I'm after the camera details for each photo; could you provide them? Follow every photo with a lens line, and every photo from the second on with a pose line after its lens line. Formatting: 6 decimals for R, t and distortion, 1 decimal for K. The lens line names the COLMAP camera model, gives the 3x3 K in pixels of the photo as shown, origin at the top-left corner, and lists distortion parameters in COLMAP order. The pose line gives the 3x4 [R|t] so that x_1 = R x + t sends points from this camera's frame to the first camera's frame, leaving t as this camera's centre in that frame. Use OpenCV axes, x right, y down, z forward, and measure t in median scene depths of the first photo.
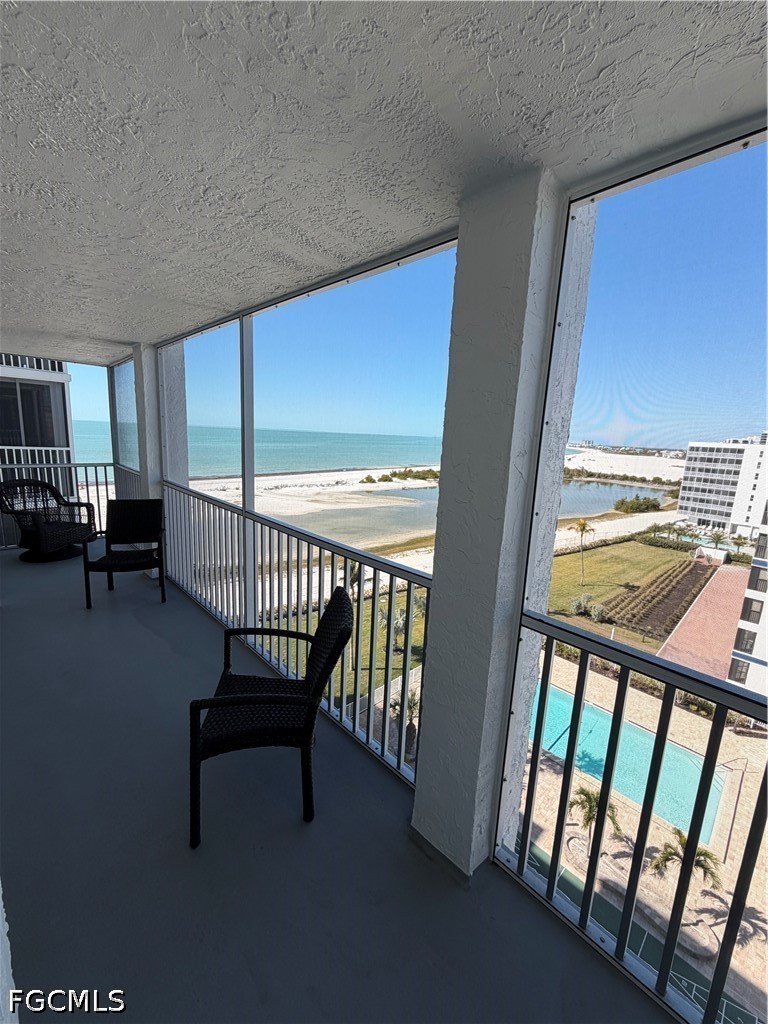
lens RADIAL K [[407.6, 0, 381.1], [0, 407.6, 509.4], [0, 0, 1]] dist [0.000528, -0.000138]
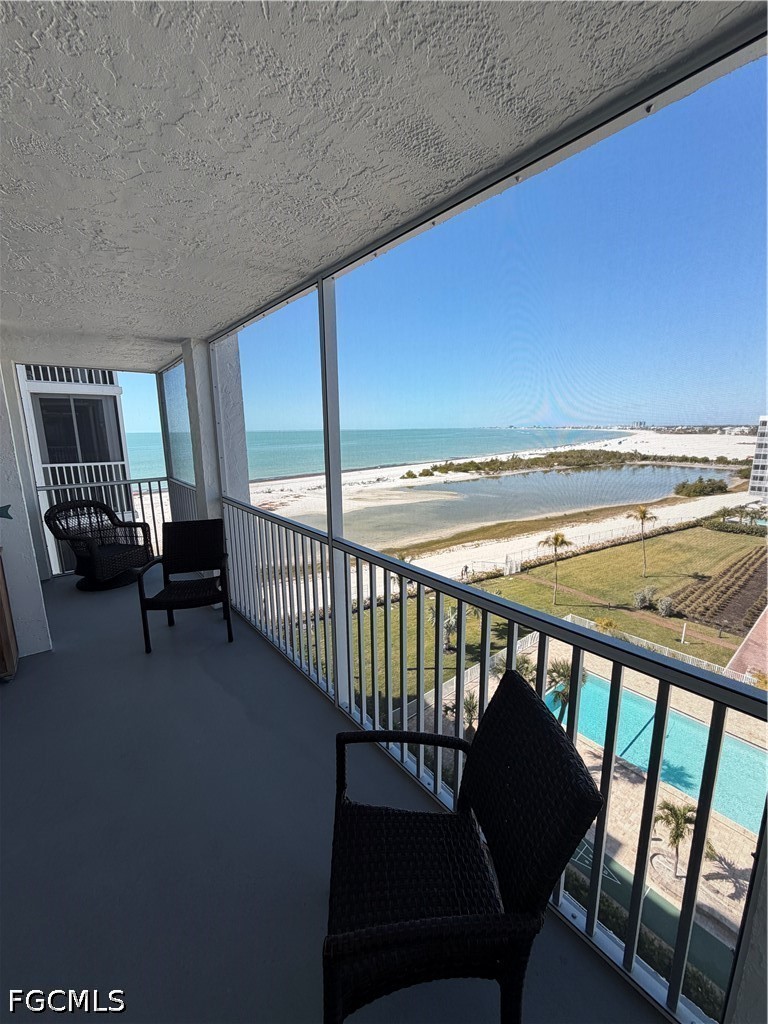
lens RADIAL K [[407.6, 0, 381.7], [0, 407.6, 509.9], [0, 0, 1]] dist [0.000528, -0.000138]
pose [[0.994102, -0.041771, -0.100078, -0.017508], [0.042977, 0.999027, 0.009925, -0.005844], [0.099566, -0.014167, 0.994930, 0.026737]]
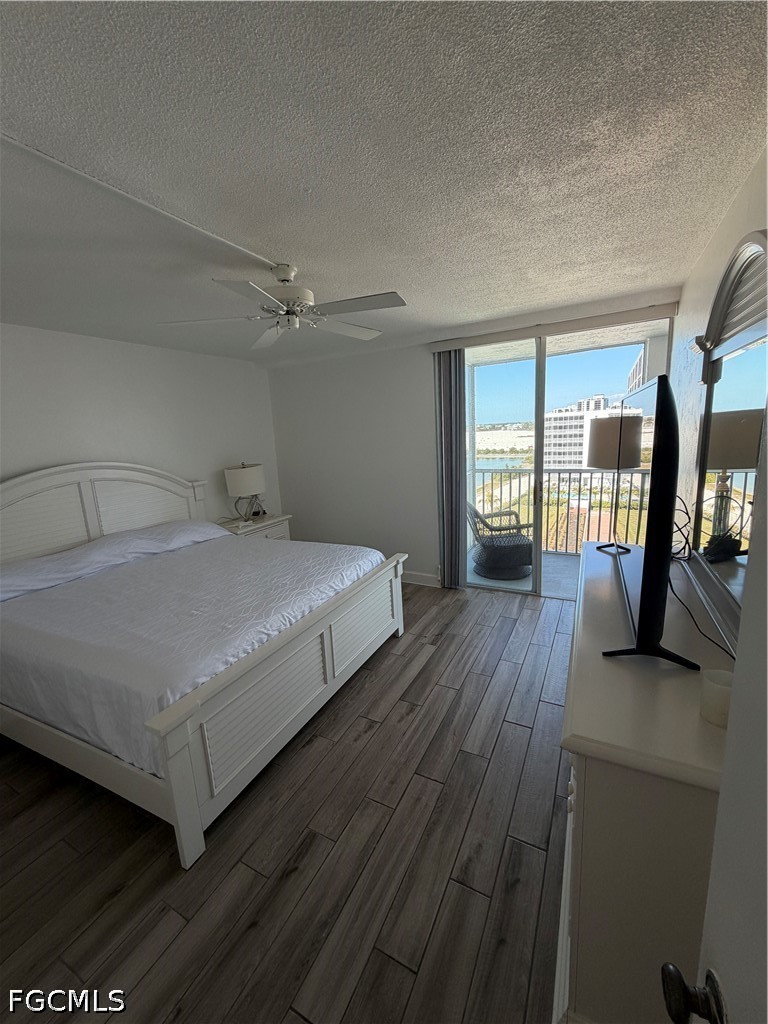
lens RADIAL K [[407.6, 0, 384.0], [0, 407.6, 511.7], [0, 0, 1]] dist [0.000528, -0.000138]
pose [[0.946446, -0.157905, 0.281615, -0.248265], [0.153128, 0.987435, 0.039037, -0.017878], [-0.284240, 0.006177, 0.958733, 0.040266]]
